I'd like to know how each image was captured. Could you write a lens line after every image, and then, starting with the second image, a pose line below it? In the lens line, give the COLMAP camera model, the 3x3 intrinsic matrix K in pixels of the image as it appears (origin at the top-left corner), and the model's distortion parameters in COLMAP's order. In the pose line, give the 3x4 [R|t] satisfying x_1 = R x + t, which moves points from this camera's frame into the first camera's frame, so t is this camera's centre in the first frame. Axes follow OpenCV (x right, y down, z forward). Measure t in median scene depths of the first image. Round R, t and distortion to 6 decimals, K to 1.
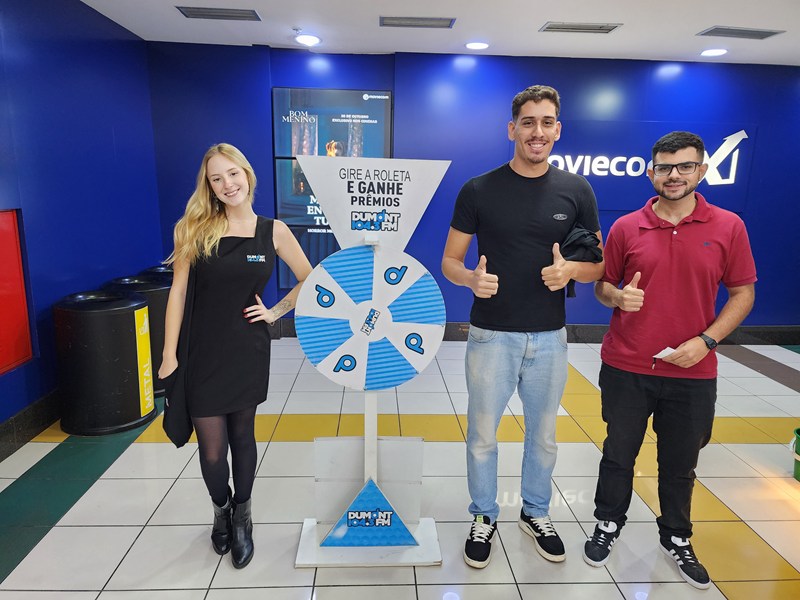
lens RADIAL K [[559.4, 0, 401.3], [0, 559.4, 299.8], [0, 0, 1]] dist [0.068367, -0.070686]
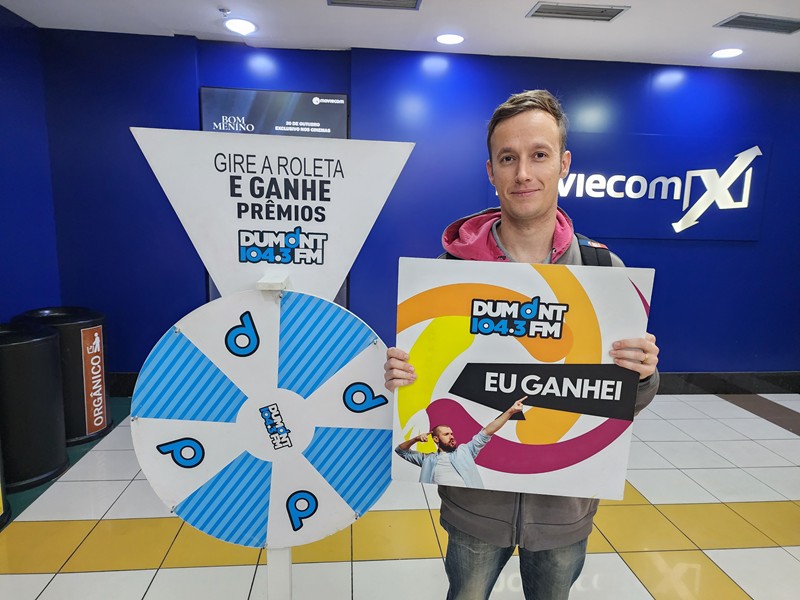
lens RADIAL K [[559.4, 0, 403.1], [0, 559.4, 305.4], [0, 0, 1]] dist [0.068367, -0.070686]
pose [[0.998636, -0.005676, 0.051912, 0.039425], [0.007956, 0.999007, -0.043834, -0.048081], [-0.051611, 0.044187, 0.997689, 0.370873]]
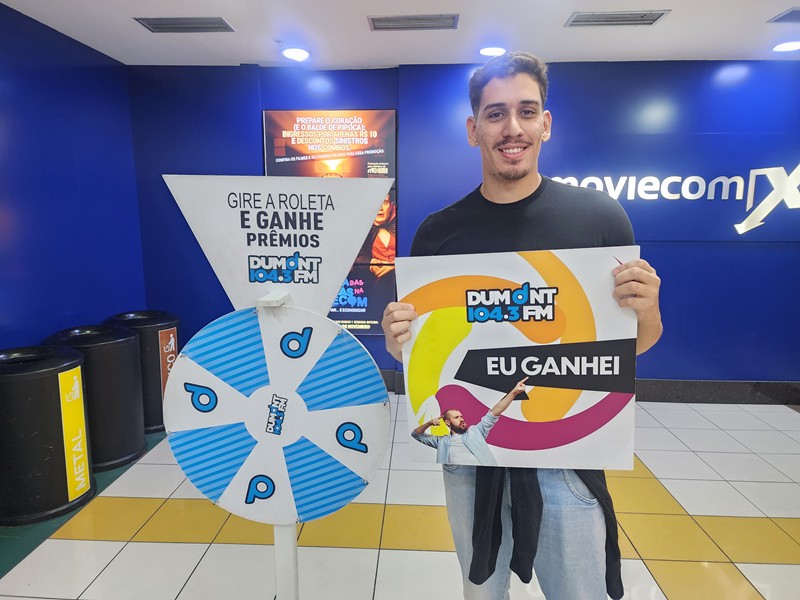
lens RADIAL K [[559.4, 0, 391.6], [0, 559.4, 303.2], [0, 0, 1]] dist [0.068367, -0.070686]
pose [[0.994707, -0.003936, -0.102680, 0.129850], [-0.000996, 0.998850, -0.047937, -0.058522], [0.102751, 0.047785, 0.993559, 0.300205]]
